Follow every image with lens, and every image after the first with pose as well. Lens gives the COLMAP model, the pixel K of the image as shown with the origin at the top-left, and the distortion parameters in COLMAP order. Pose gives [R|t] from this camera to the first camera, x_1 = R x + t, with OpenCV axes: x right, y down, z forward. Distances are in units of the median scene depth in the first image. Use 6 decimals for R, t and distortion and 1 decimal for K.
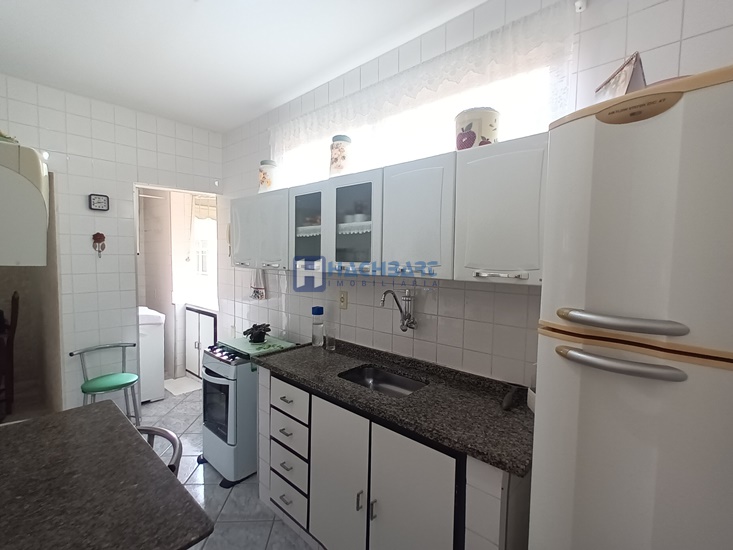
lens RADIAL K [[337.1, 0, 366.8], [0, 337.1, 289.4], [0, 0, 1]] dist [0.000358, 0.000212]
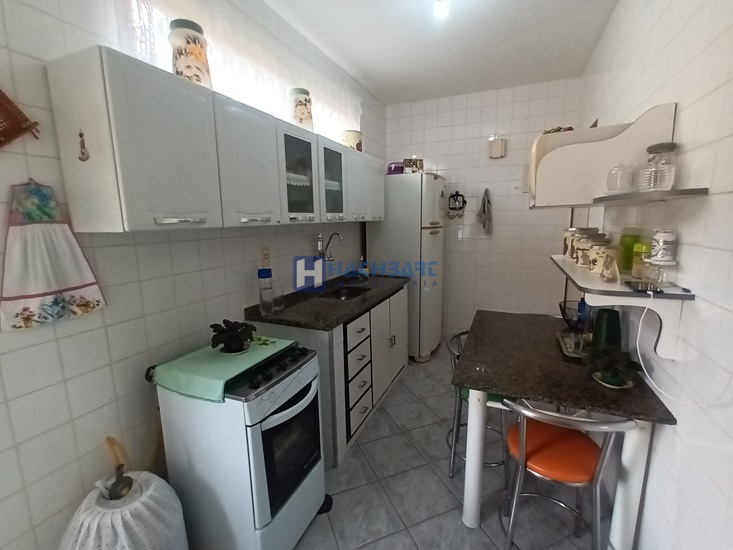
lens RADIAL K [[341.6, 0, 368.8], [0, 341.6, 273.7], [0, 0, 1]] dist [0.001205, 0.001520]
pose [[-0.324909, -0.193250, 0.925791, -1.126382], [0.070335, 0.971252, 0.227424, -0.120591], [-0.943126, 0.139008, -0.301976, 1.117198]]
